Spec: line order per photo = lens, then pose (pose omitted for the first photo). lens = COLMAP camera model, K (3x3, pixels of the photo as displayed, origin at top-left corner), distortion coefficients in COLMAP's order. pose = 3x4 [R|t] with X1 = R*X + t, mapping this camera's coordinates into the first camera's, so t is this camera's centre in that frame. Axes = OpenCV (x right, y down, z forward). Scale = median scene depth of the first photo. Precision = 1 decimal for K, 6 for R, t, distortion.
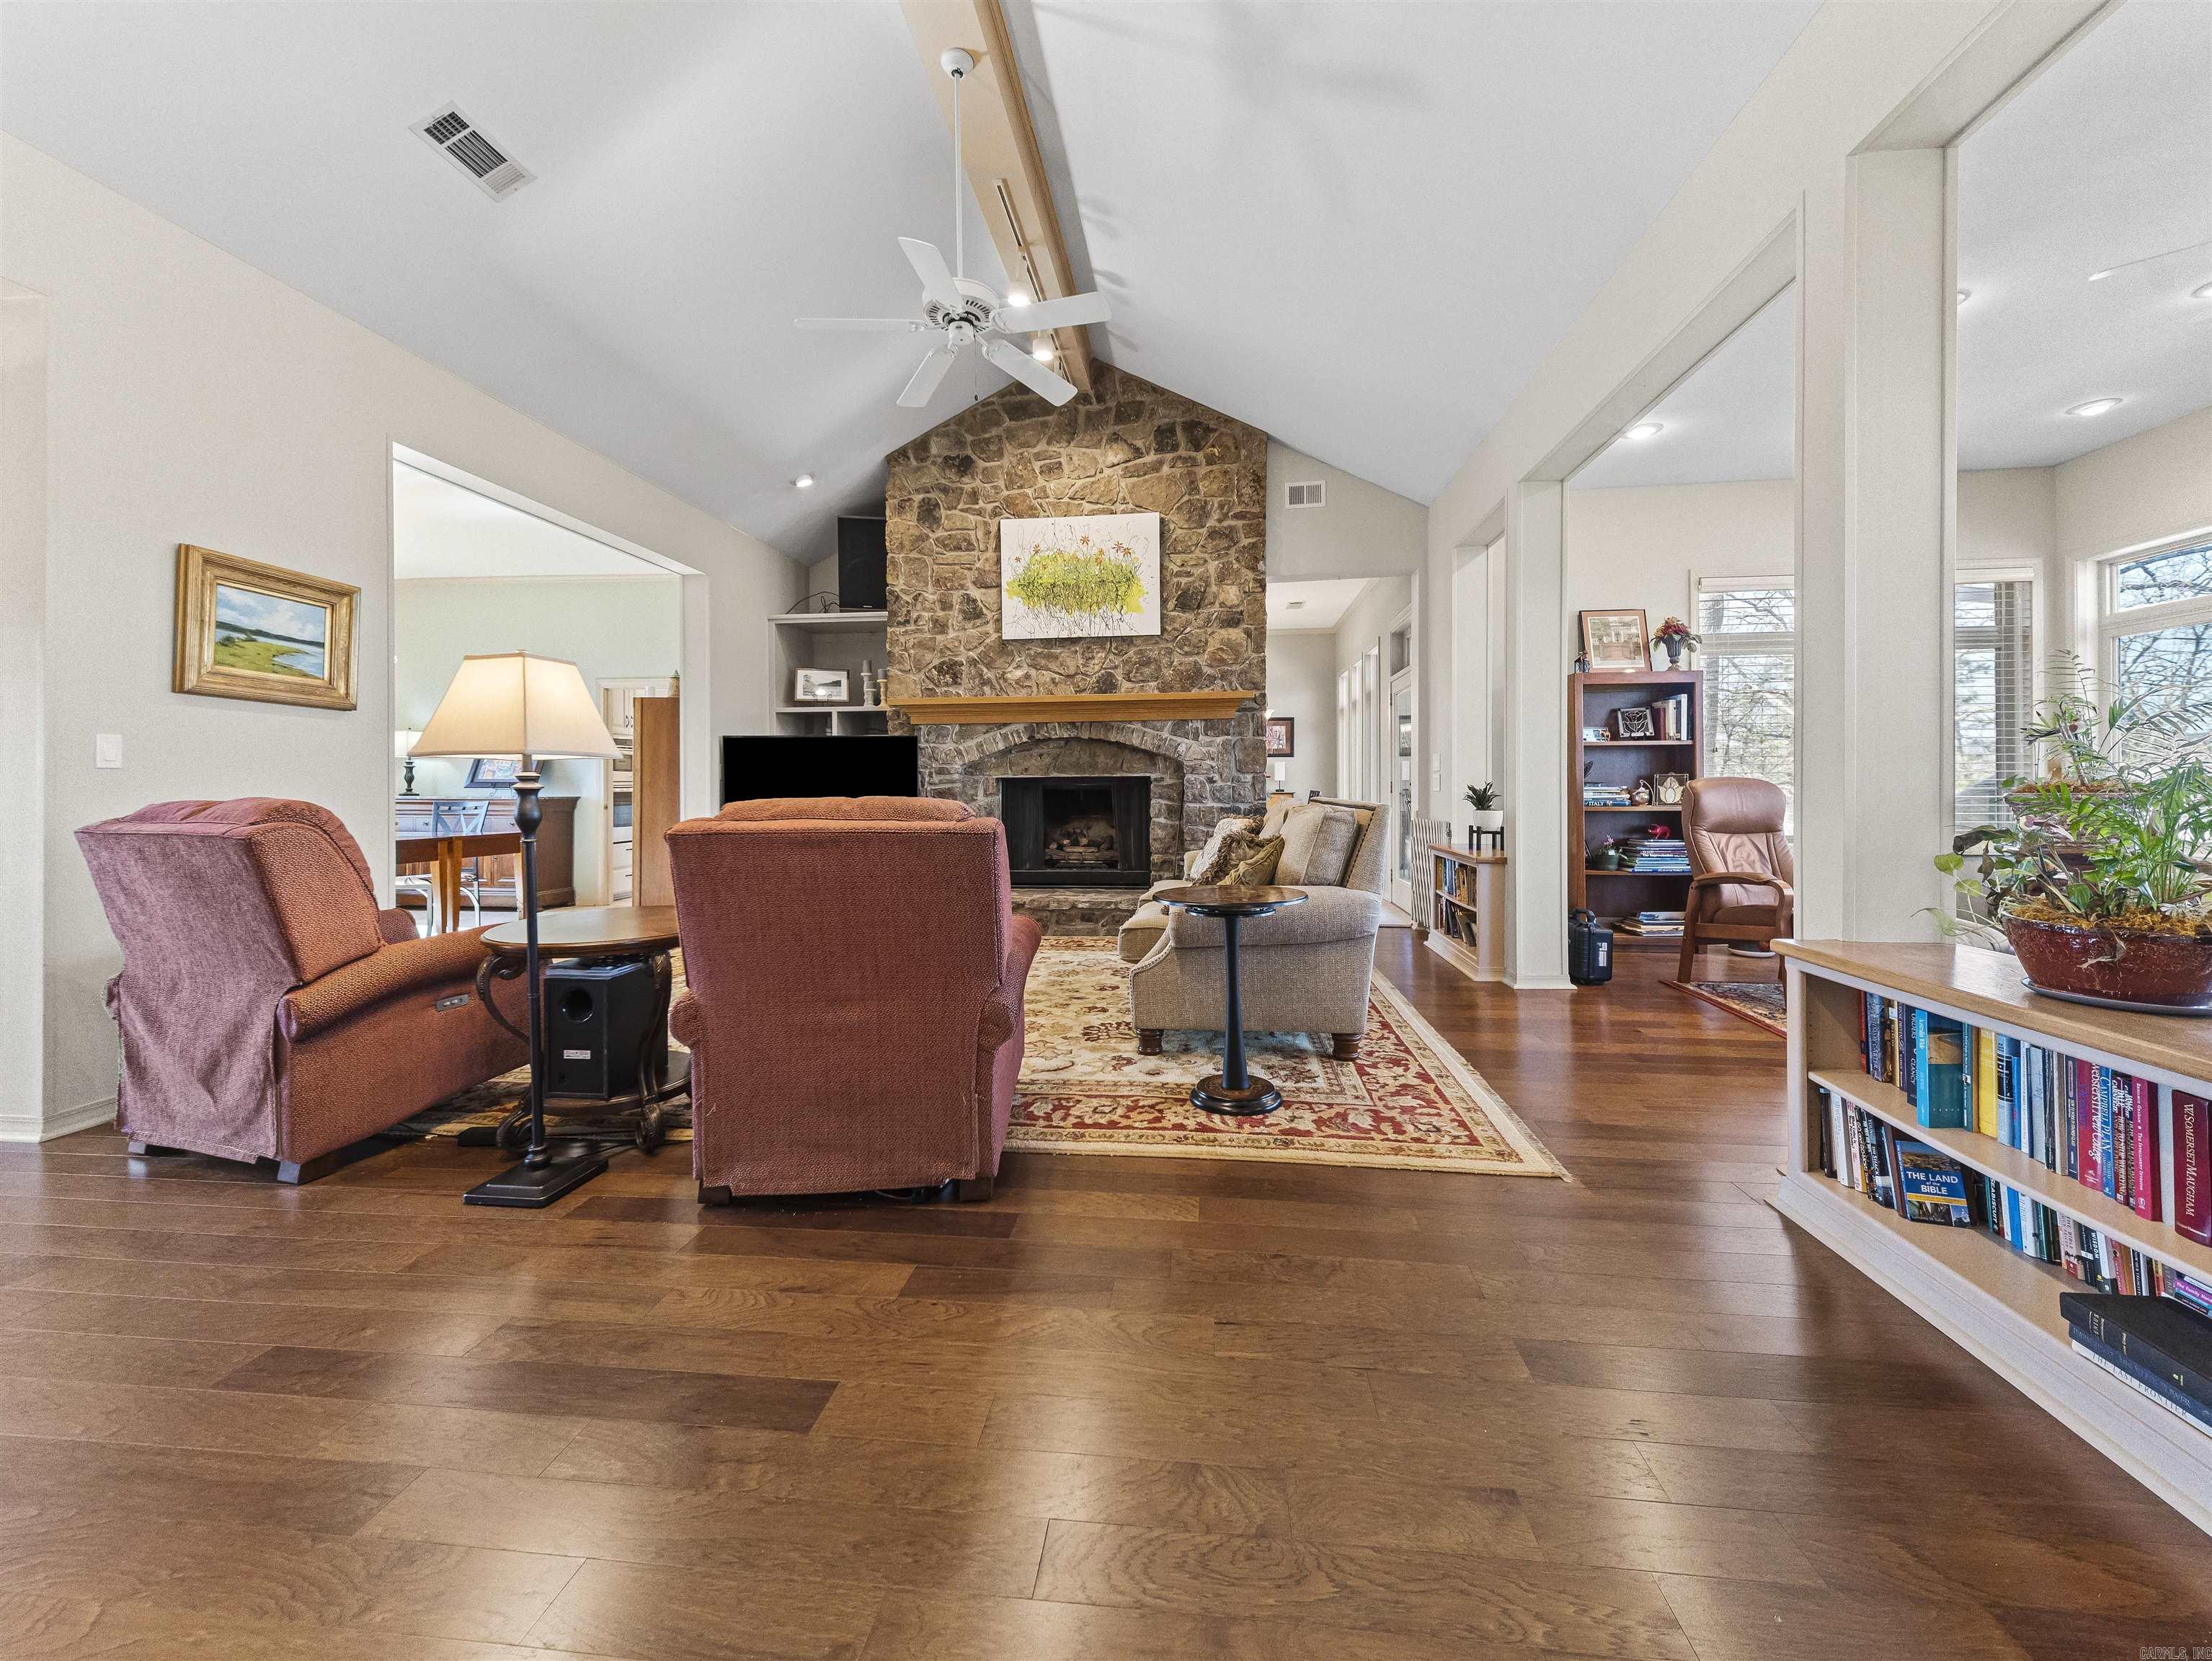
lens RADIAL K [[873.7, 0, 1112.5], [0, 873.7, 790.4], [0, 0, 1]] dist [0.036957, -0.000146]
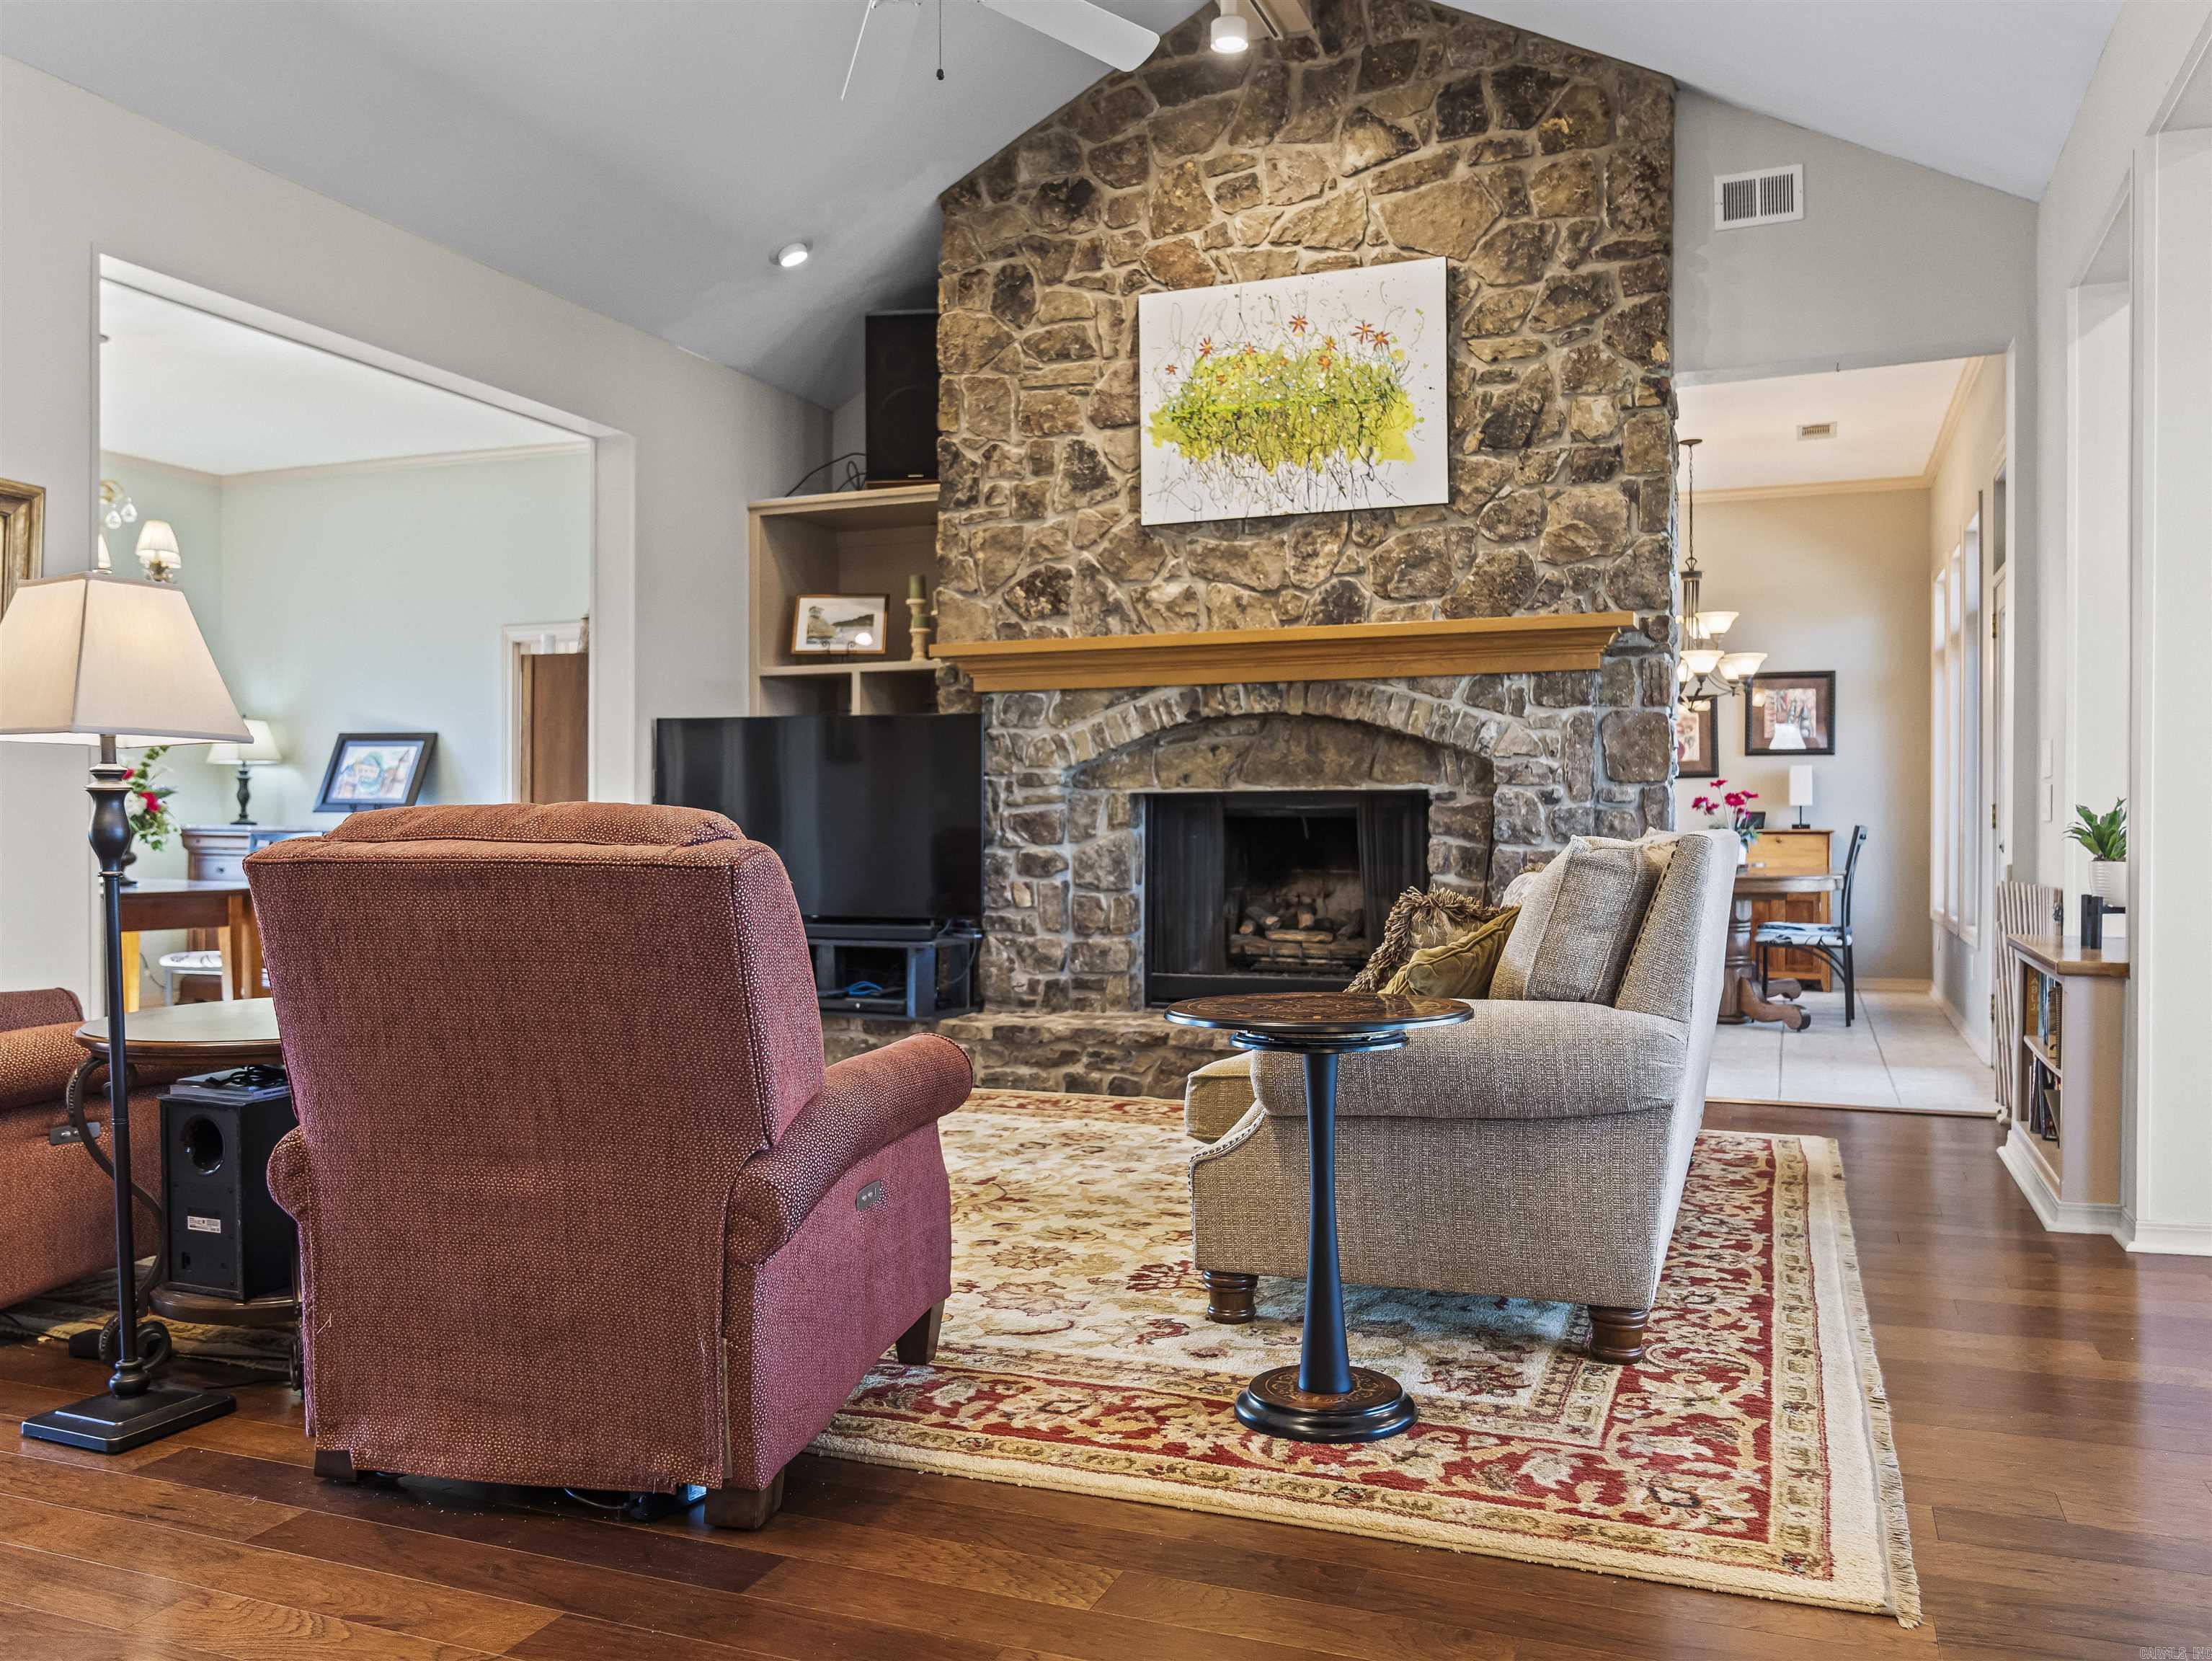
lens RADIAL K [[1742.1, 0, 1105.6], [0, 1742.1, 841.0], [0, 0, 1]] dist [-0.036006, 0.051809]
pose [[0.964852, 0.007245, -0.262695, 0.128364], [-0.005988, 0.999966, 0.005587, 0.008542], [0.262726, -0.003817, 0.964863, 0.002778]]
